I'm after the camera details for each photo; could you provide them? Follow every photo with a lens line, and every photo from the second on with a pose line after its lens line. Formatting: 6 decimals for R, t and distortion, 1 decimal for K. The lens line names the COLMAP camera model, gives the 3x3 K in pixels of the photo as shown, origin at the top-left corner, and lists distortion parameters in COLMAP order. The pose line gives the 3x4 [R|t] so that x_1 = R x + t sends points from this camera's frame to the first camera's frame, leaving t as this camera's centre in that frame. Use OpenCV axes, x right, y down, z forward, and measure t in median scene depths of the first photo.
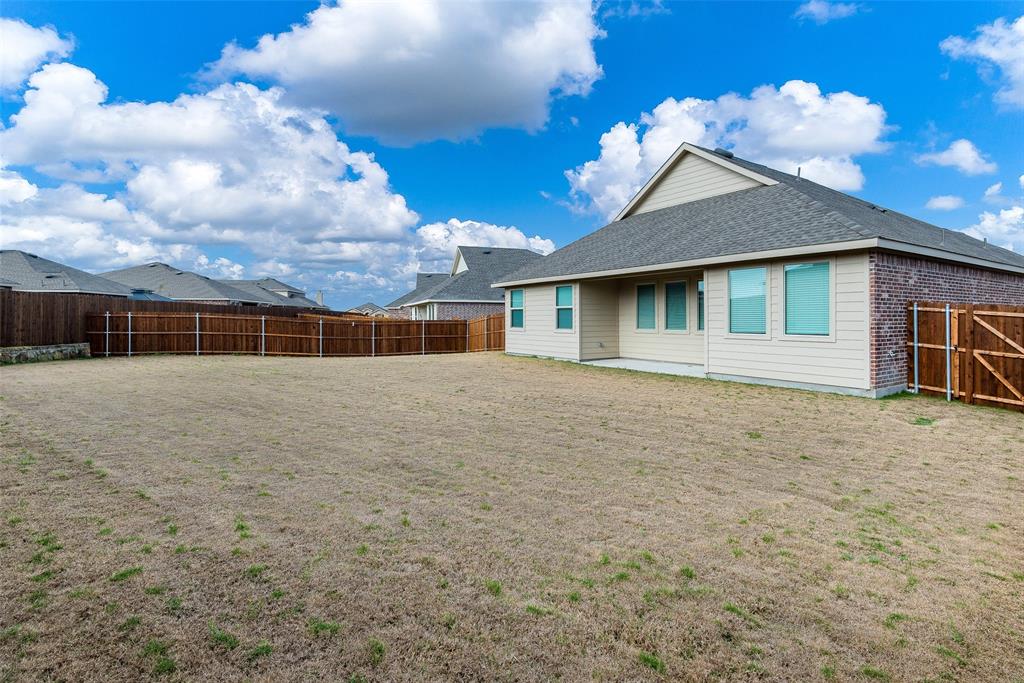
lens RADIAL K [[474.3, 0, 512.8], [0, 474.3, 323.8], [0, 0, 1]] dist [0.027357, -0.001222]
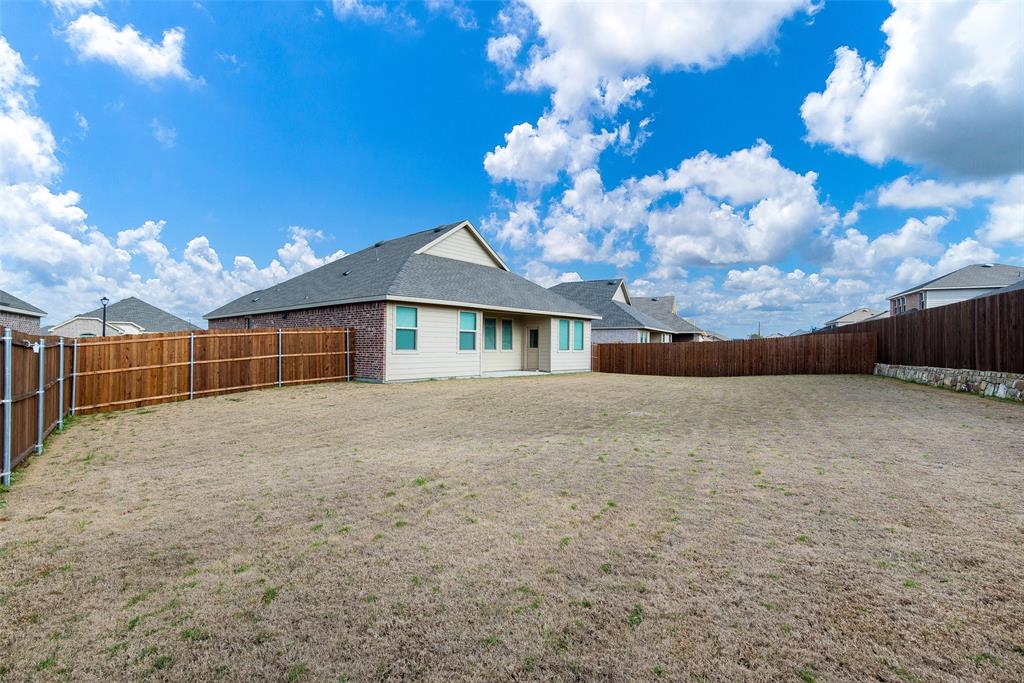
lens RADIAL K [[474.3, 0, 512.8], [0, 474.3, 323.8], [0, 0, 1]] dist [0.027357, -0.001222]
pose [[-0.229721, 0.046797, 0.972131, -1.028932], [0.002454, 0.998868, -0.047505, 0.002279], [-0.973253, -0.008527, -0.229576, 1.167728]]
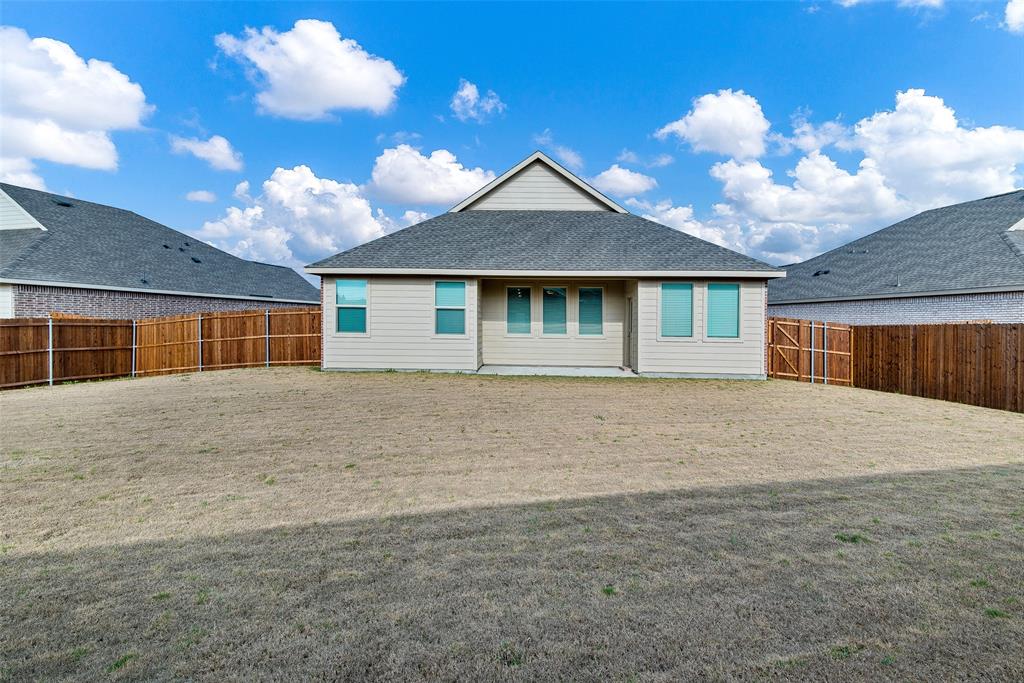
lens RADIAL K [[486.7, 0, 512.0], [0, 486.7, 341.5], [0, 0, 1]] dist [0.030652, -0.000140]
pose [[0.593190, -0.020368, 0.804805, -0.515522], [-0.004997, 0.999568, 0.028980, -0.001600], [-0.805047, -0.021212, 0.592832, 0.414970]]
